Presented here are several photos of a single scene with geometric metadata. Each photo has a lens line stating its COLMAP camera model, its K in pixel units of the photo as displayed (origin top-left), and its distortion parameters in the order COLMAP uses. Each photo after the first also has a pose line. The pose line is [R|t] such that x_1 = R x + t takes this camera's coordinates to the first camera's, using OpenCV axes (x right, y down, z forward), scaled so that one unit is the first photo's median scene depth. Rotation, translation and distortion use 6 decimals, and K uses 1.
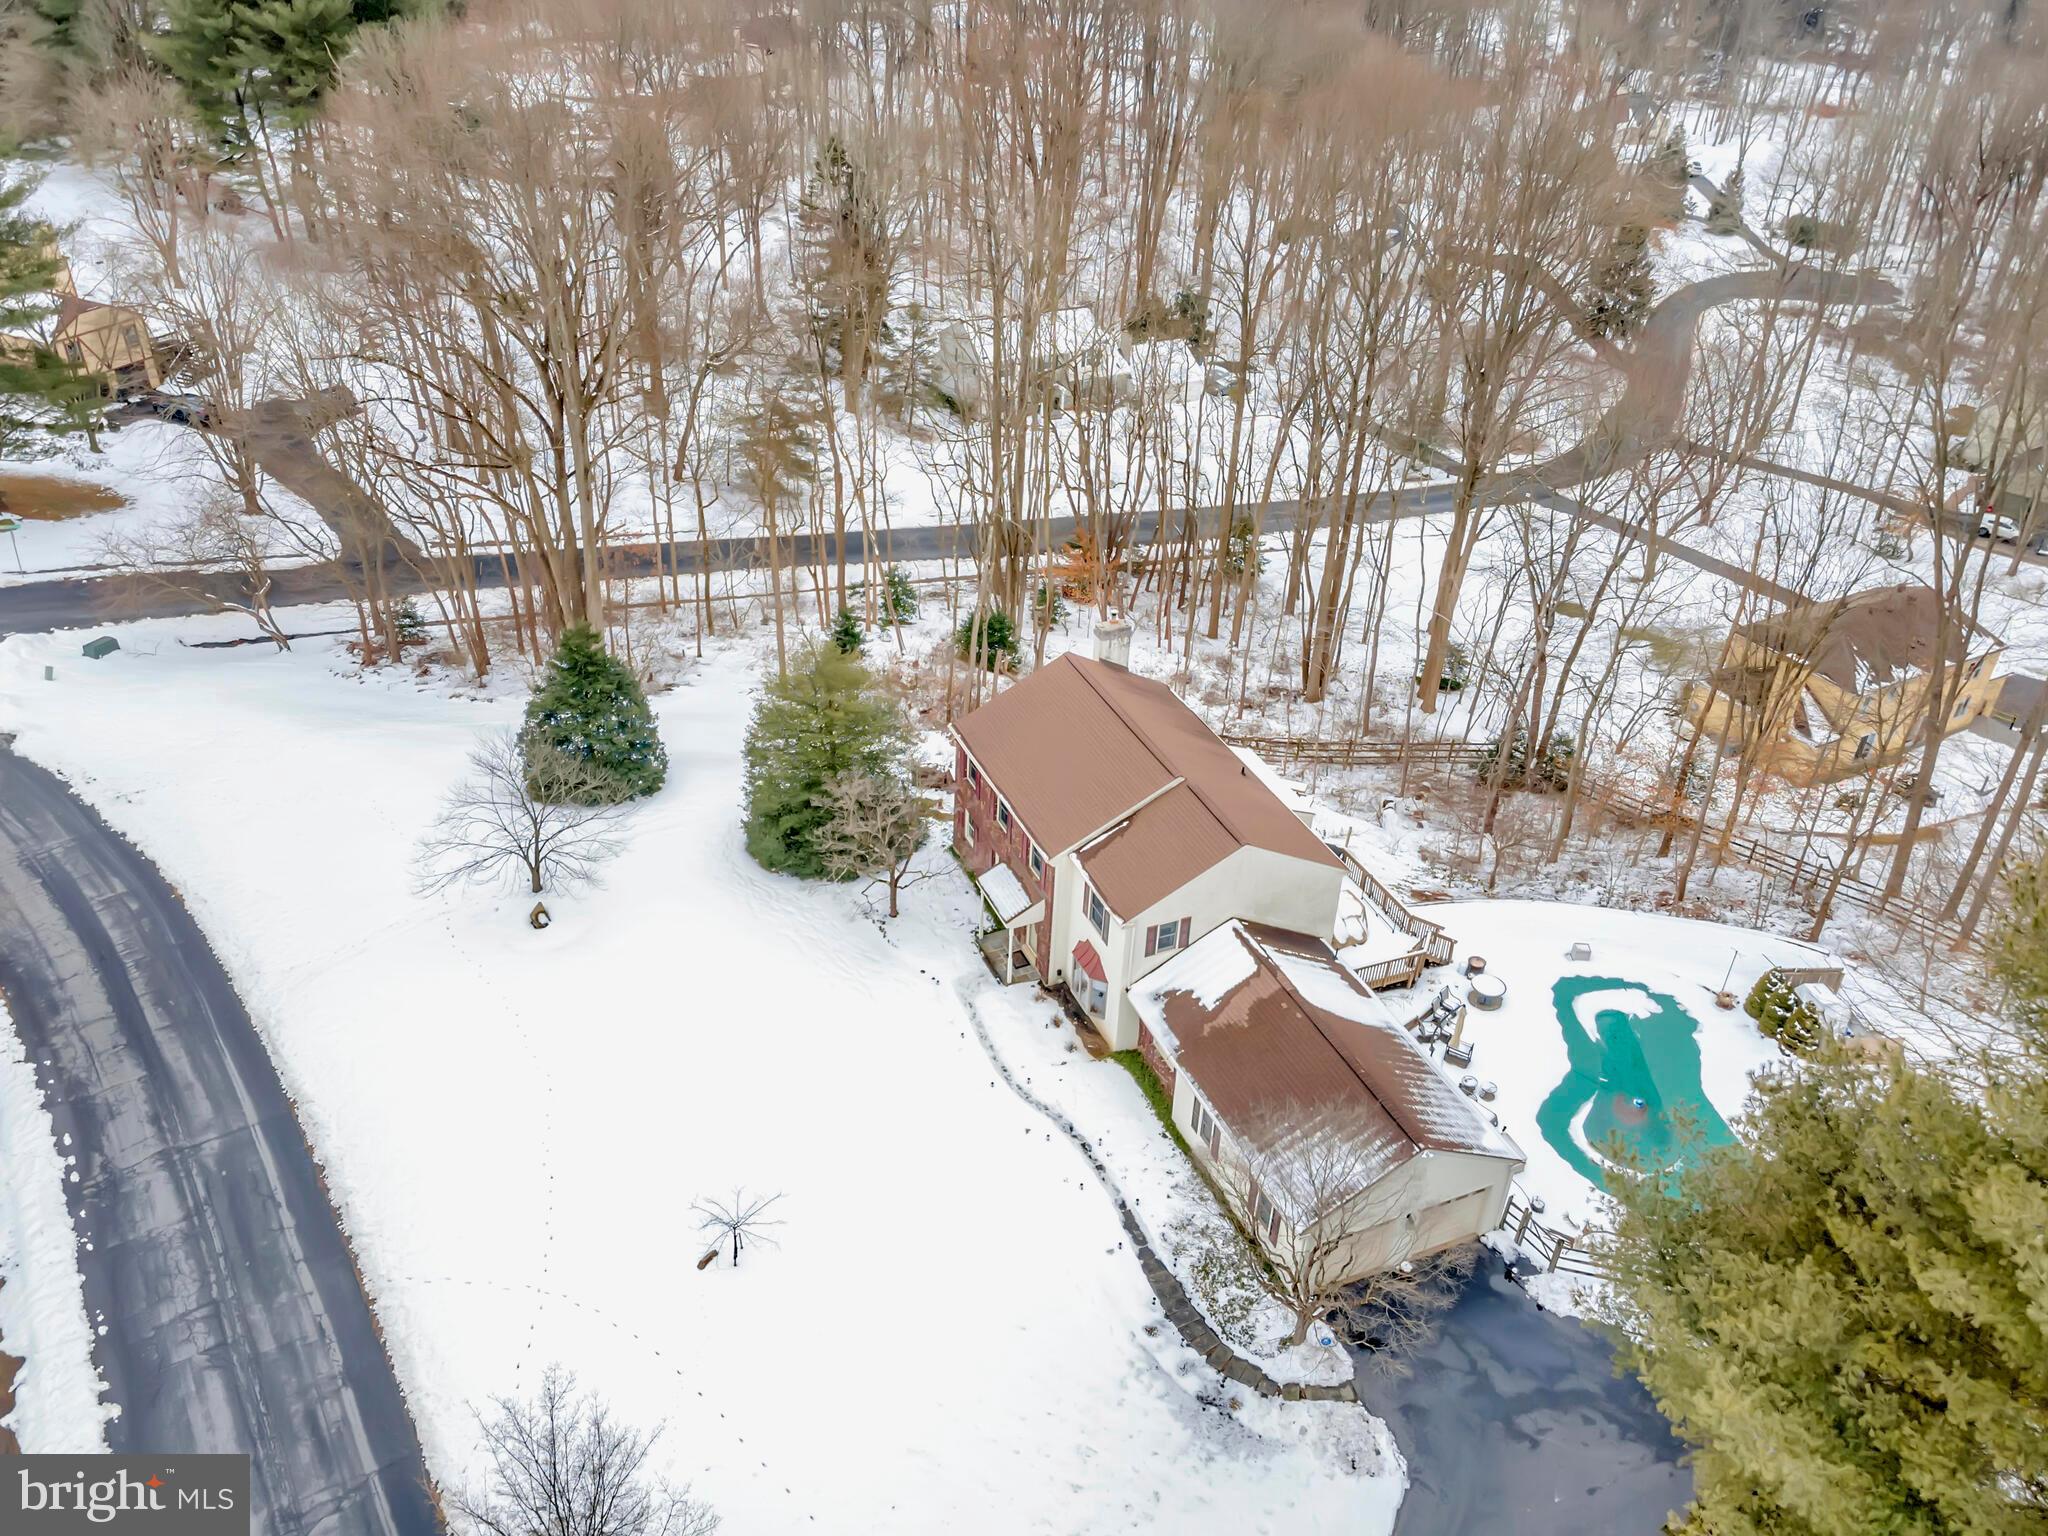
lens RADIAL K [[1538.6, 0, 1007.2], [0, 1538.6, 782.5], [0, 0, 1]] dist [0.056383, 0.004933]
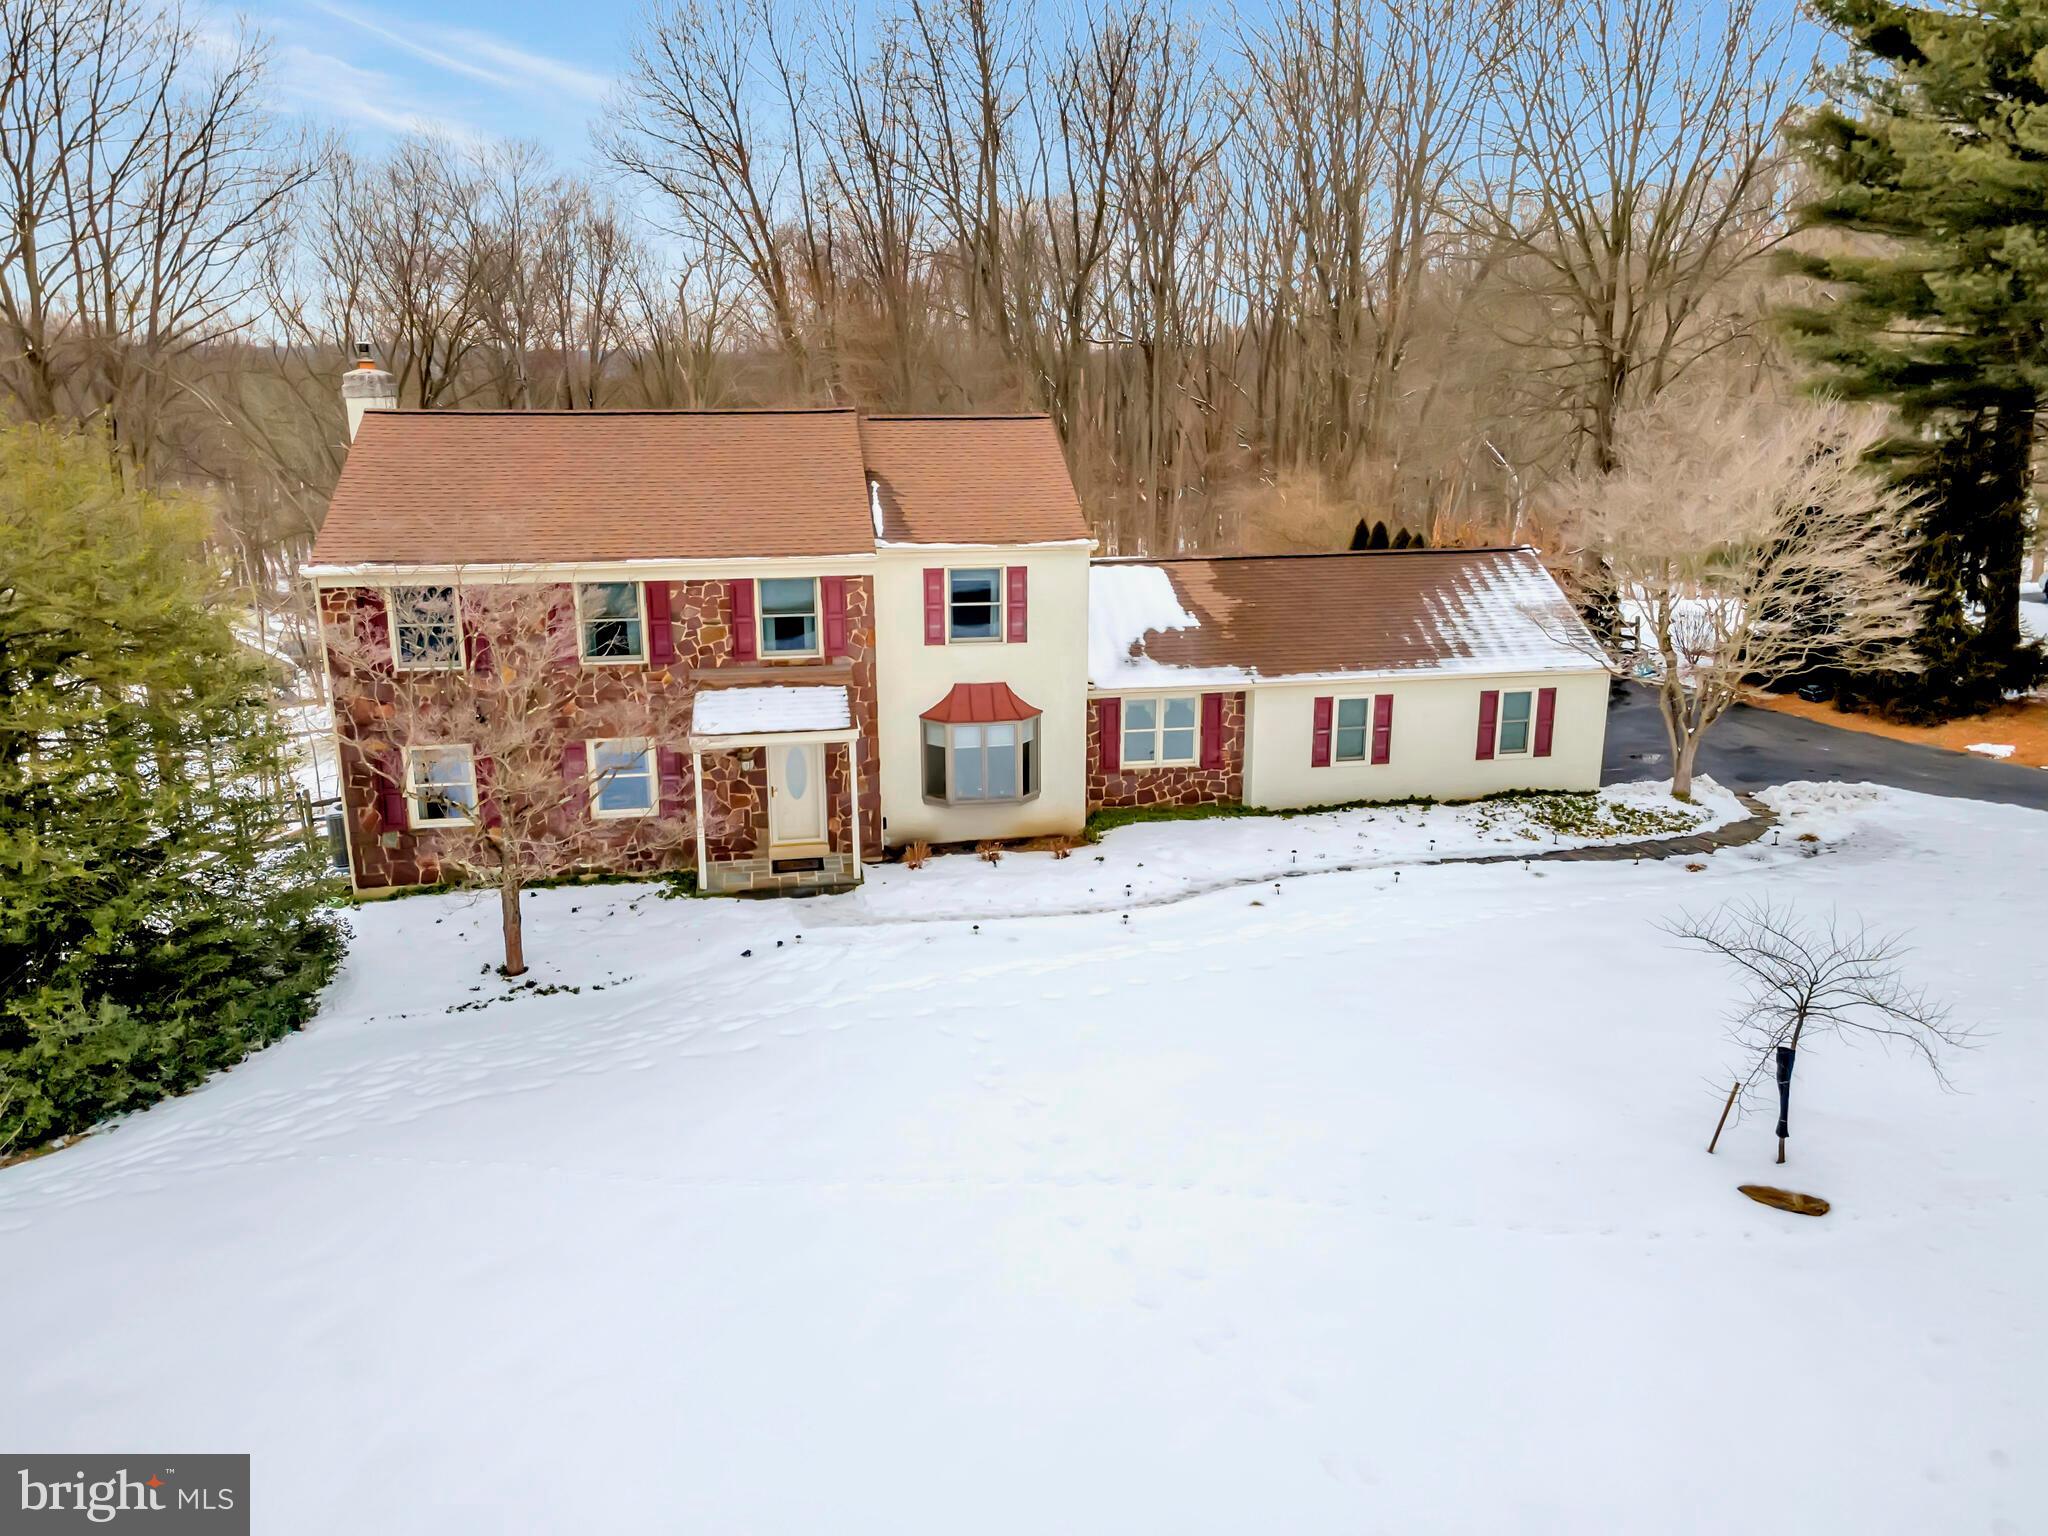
lens RADIAL K [[1474.1, 0, 1007.6], [0, 1474.1, 738.5], [0, 0, 1]] dist [0.040886, 0.008697]
pose [[0.239831, -0.271172, 0.932173, -0.463620], [0.550612, 0.828817, 0.099443, 0.081082], [-0.799567, 0.489416, 0.348087, 0.862105]]
